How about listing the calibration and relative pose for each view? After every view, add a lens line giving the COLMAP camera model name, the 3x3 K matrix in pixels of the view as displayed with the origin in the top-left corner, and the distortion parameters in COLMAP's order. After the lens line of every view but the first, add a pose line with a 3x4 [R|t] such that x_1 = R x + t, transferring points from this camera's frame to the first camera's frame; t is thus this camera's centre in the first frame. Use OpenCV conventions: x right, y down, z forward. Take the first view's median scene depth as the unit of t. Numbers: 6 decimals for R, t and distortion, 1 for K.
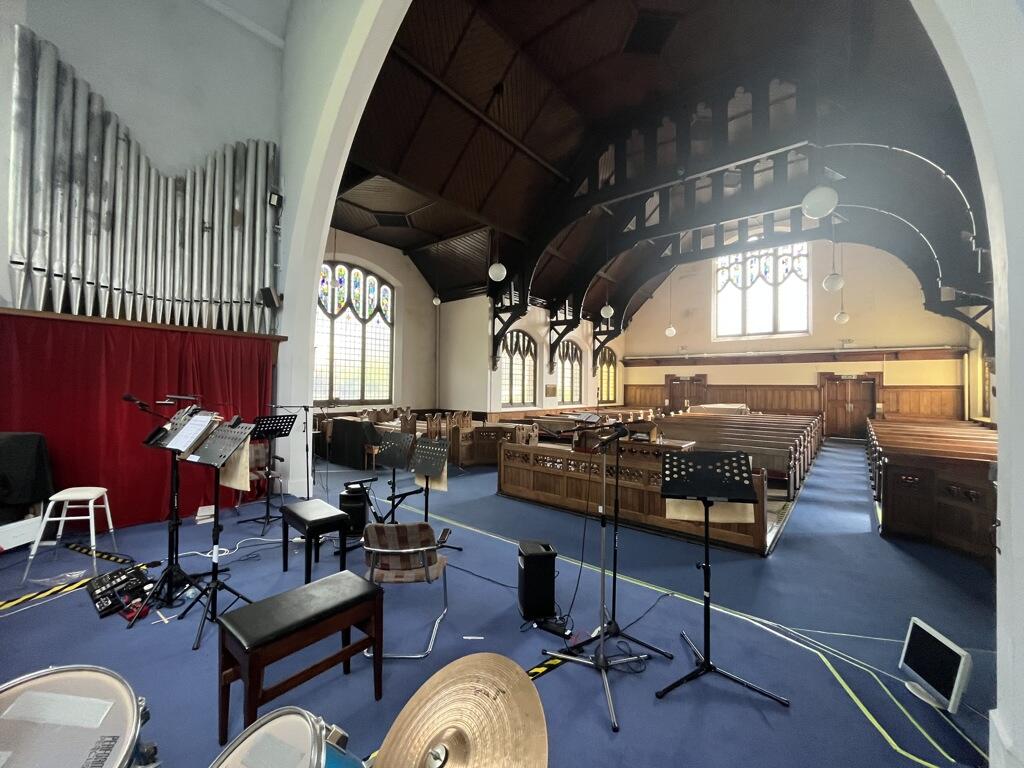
lens RADIAL K [[410.0, 0, 512.0], [0, 410.0, 384.0], [0, 0, 1]] dist [-0.001706, -0.000285]
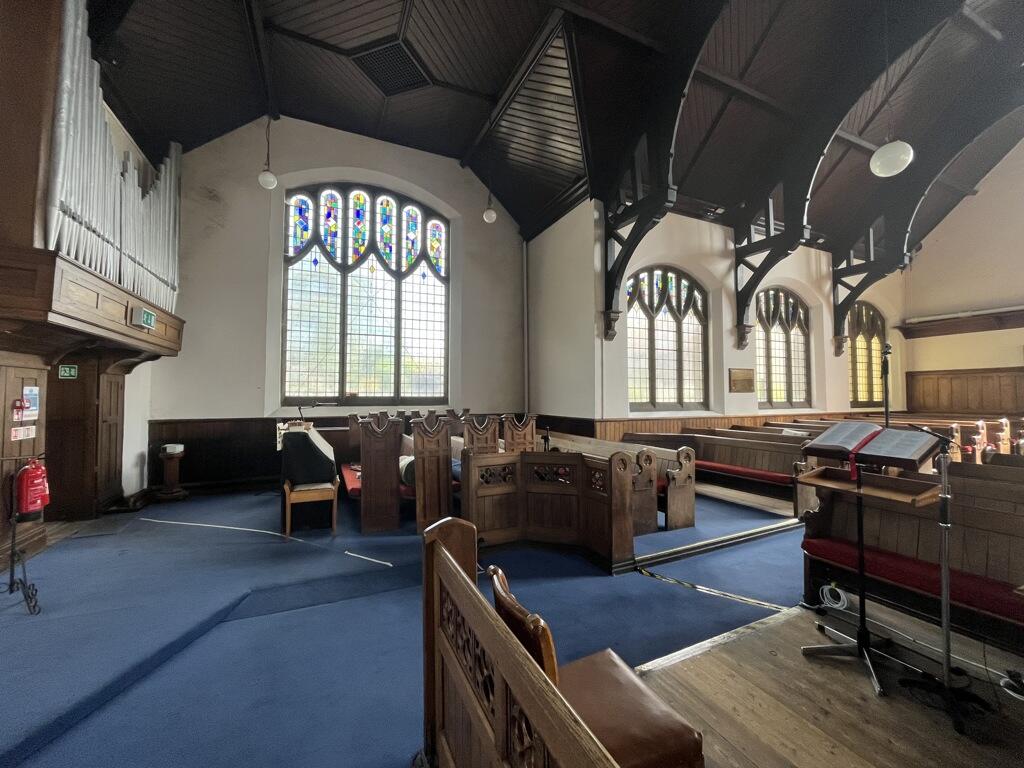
lens RADIAL K [[410.0, 0, 512.0], [0, 410.0, 384.0], [0, 0, 1]] dist [-0.001706, -0.000285]
pose [[0.900367, -0.025722, -0.434371, 0.063841], [0.015766, 0.999524, -0.026510, 0.032595], [0.434846, 0.017020, 0.900344, 0.434429]]
